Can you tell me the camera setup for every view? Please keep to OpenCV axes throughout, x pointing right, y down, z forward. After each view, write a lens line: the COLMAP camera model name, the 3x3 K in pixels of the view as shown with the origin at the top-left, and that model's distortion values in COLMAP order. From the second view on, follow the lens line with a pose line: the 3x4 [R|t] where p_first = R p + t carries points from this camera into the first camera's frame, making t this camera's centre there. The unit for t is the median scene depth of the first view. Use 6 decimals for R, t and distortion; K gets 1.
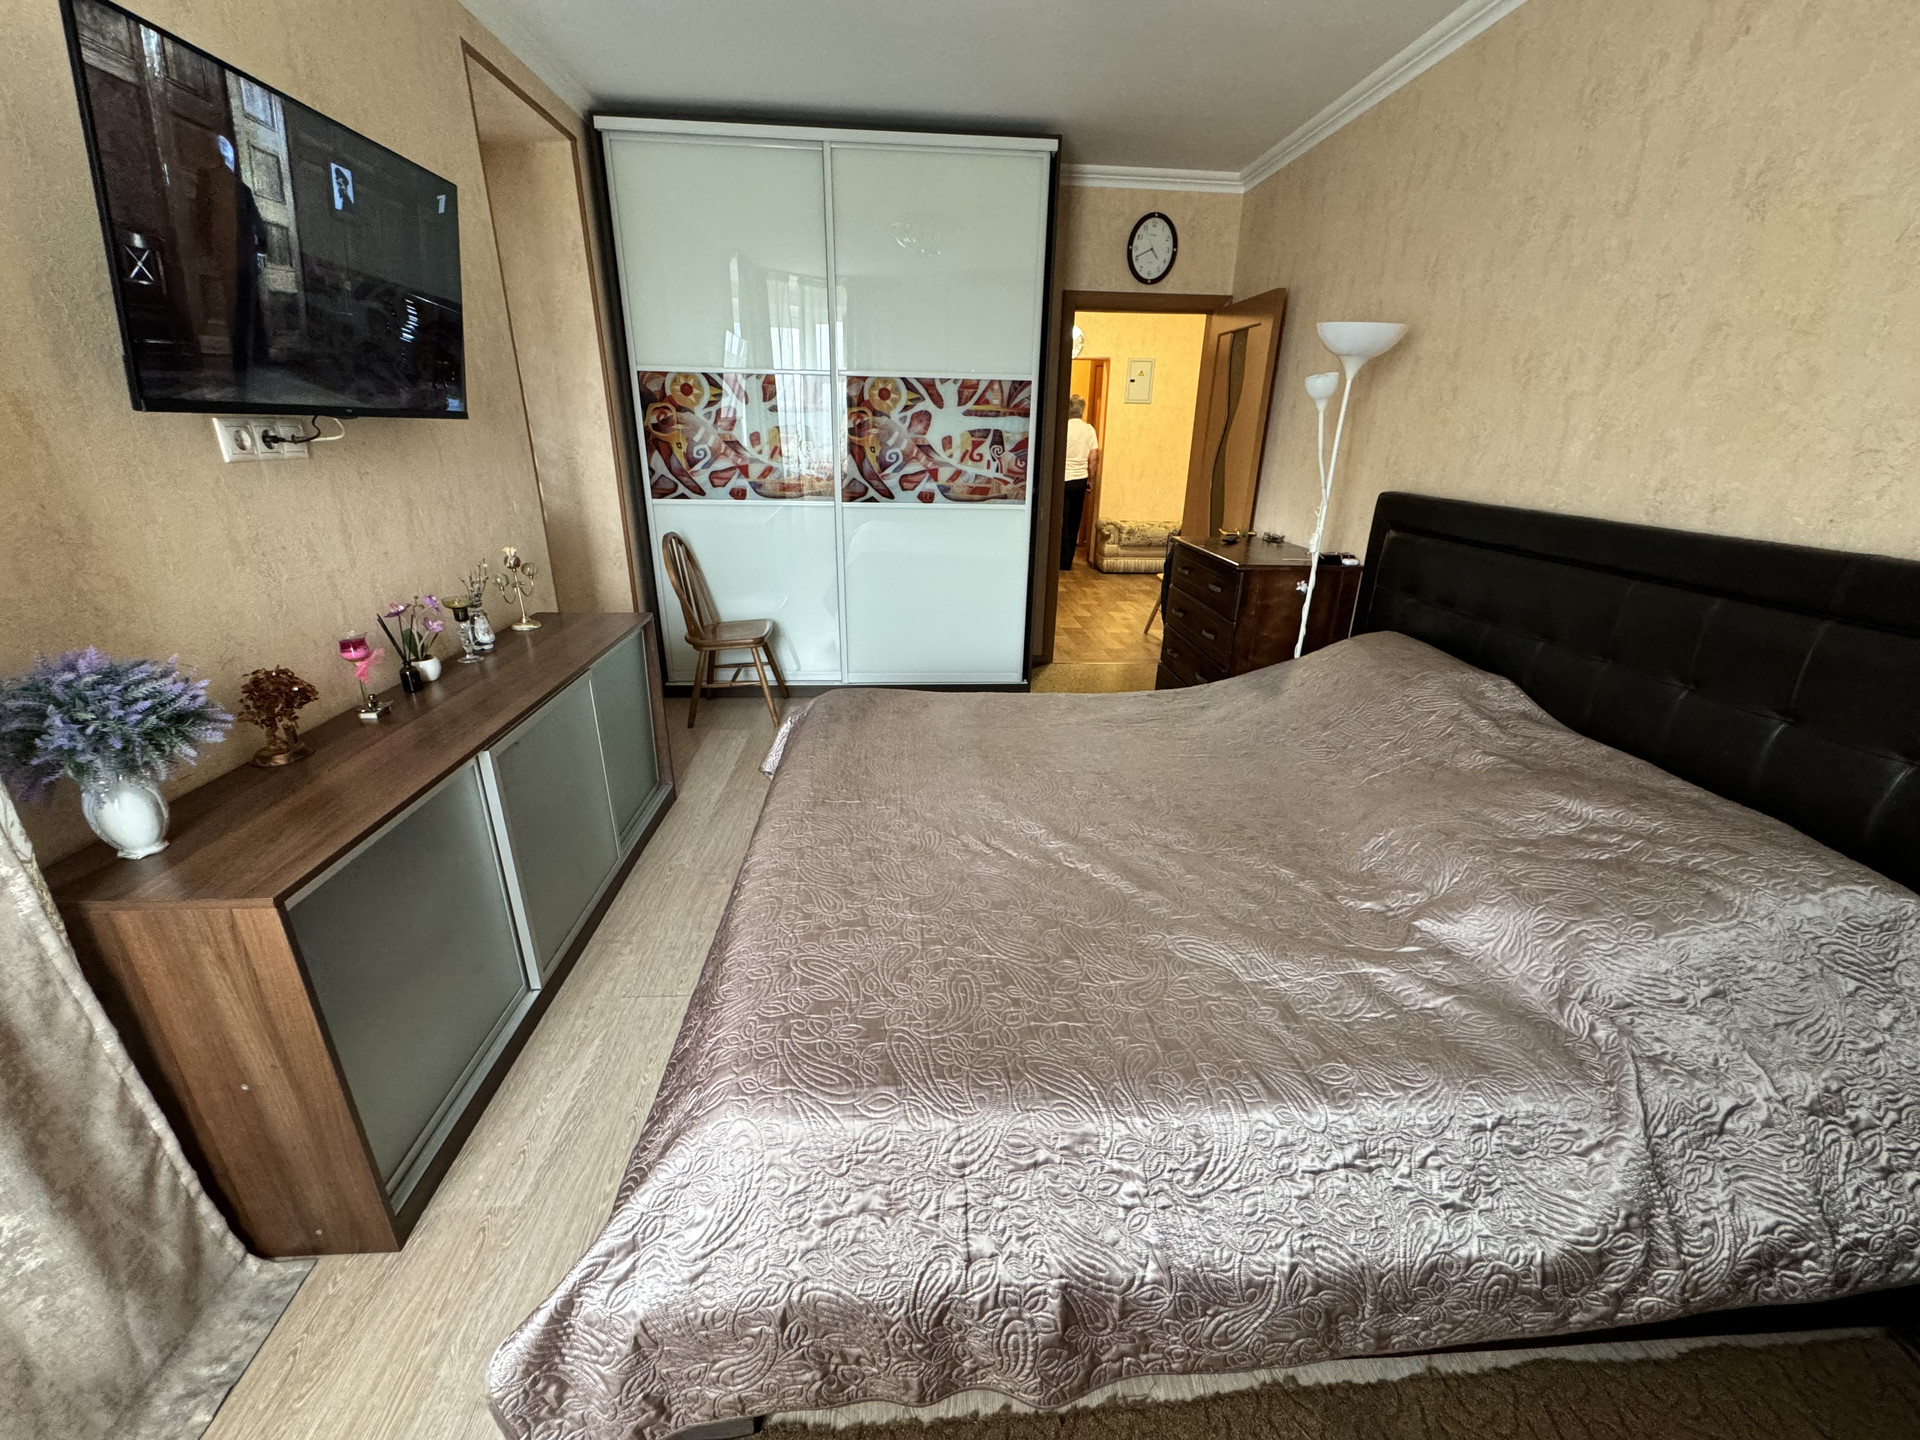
lens RADIAL K [[768.8, 0, 960.0], [0, 768.8, 720.0], [0, 0, 1]] dist [0.000008, -0.000012]
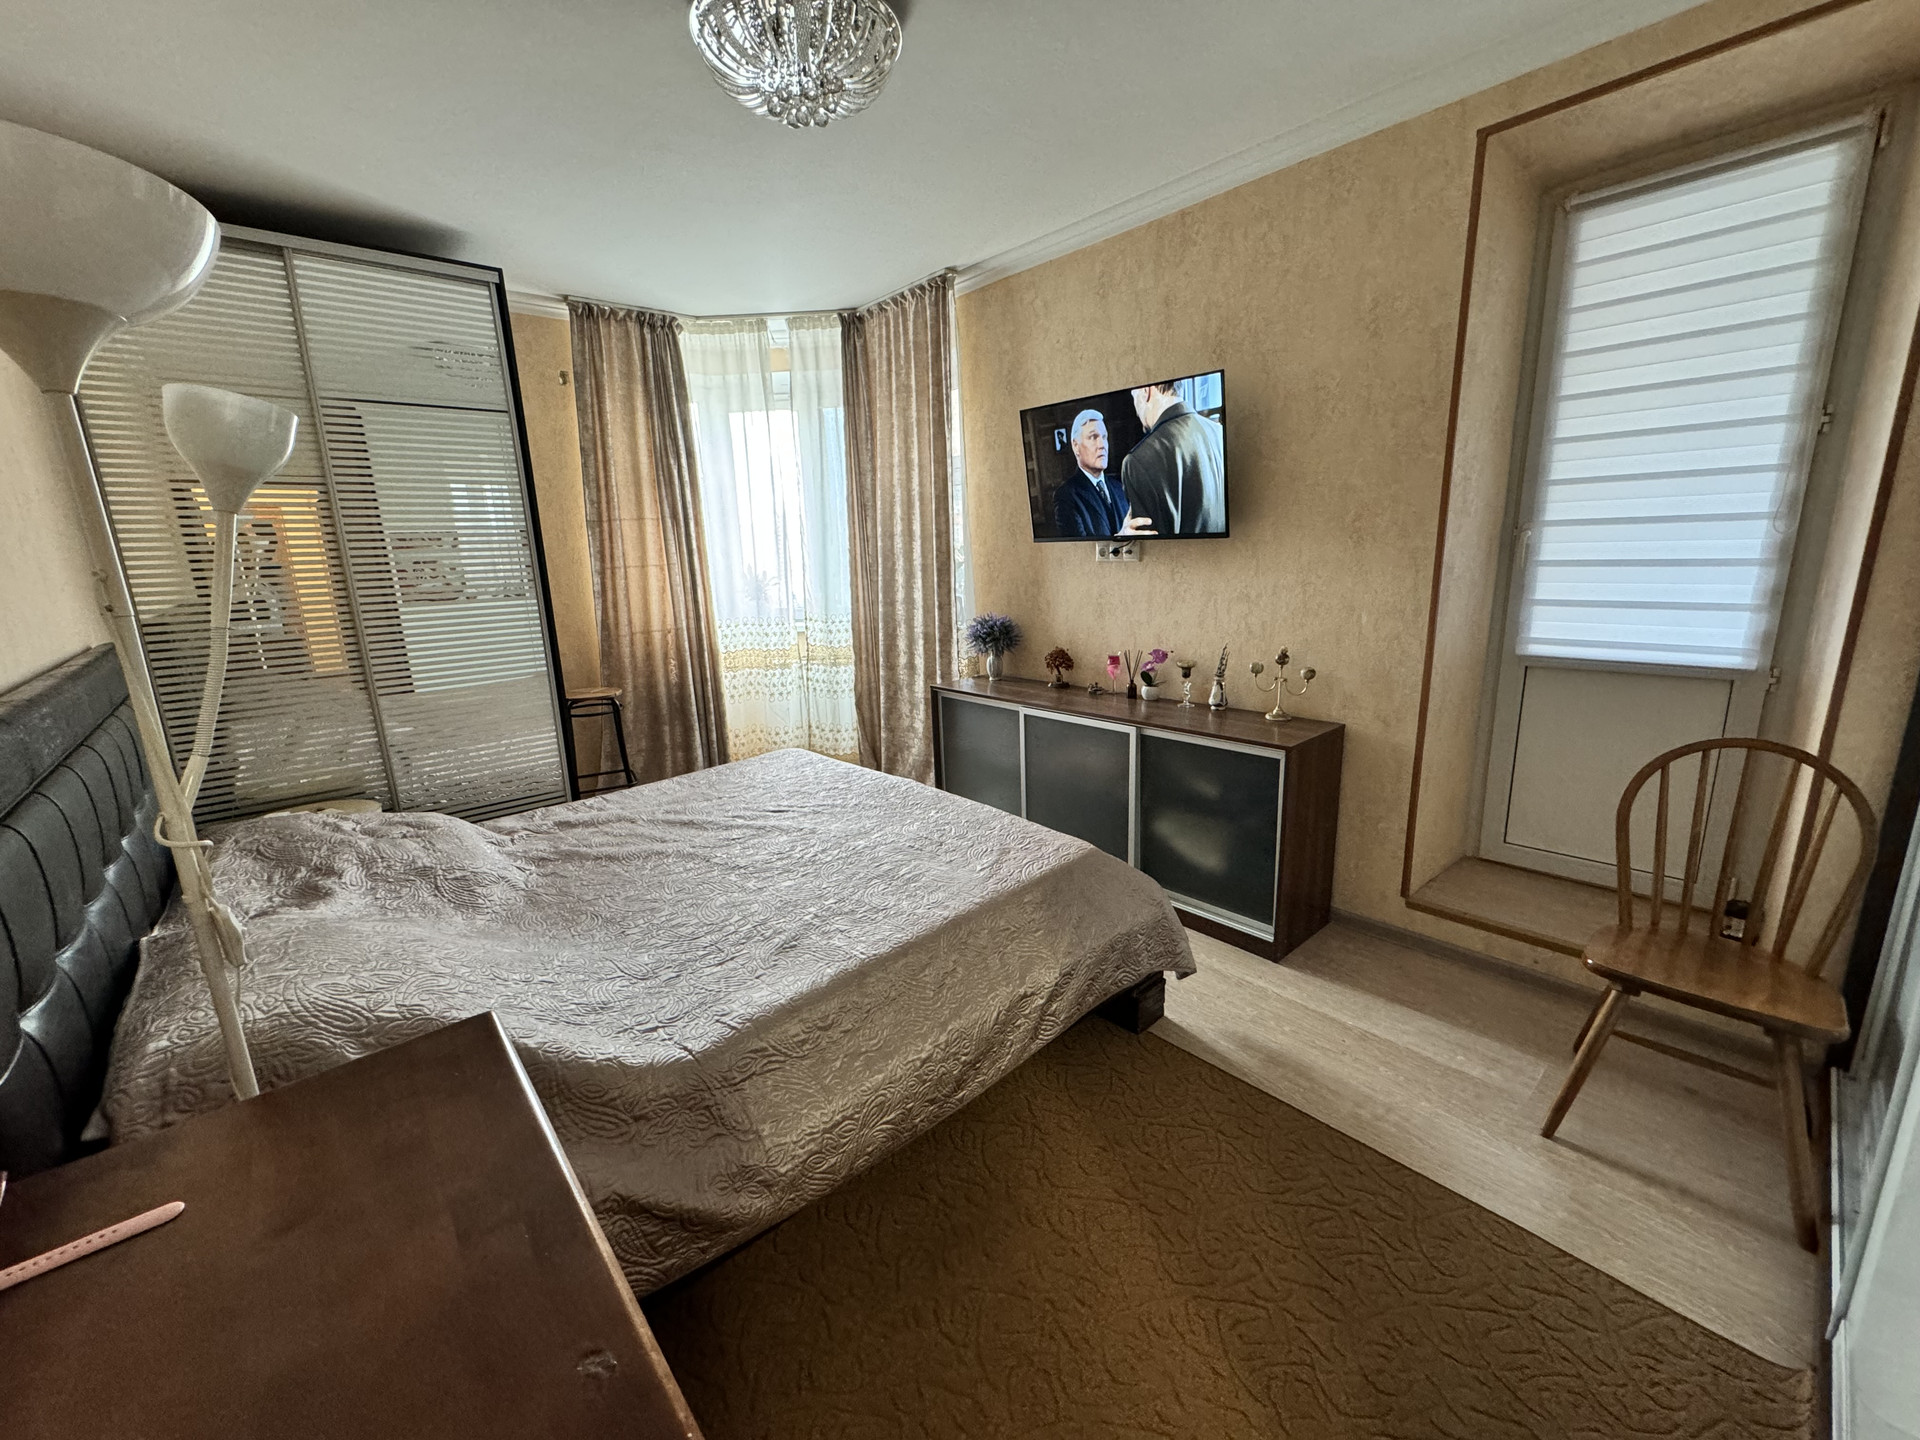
lens RADIAL K [[768.8, 0, 960.0], [0, 768.8, 720.0], [0, 0, 1]] dist [0.000008, -0.000012]
pose [[-0.794945, 0.138421, -0.590680, 0.729269], [-0.204893, 0.855161, 0.476149, -0.913598], [0.571036, 0.499538, -0.651444, 2.433555]]
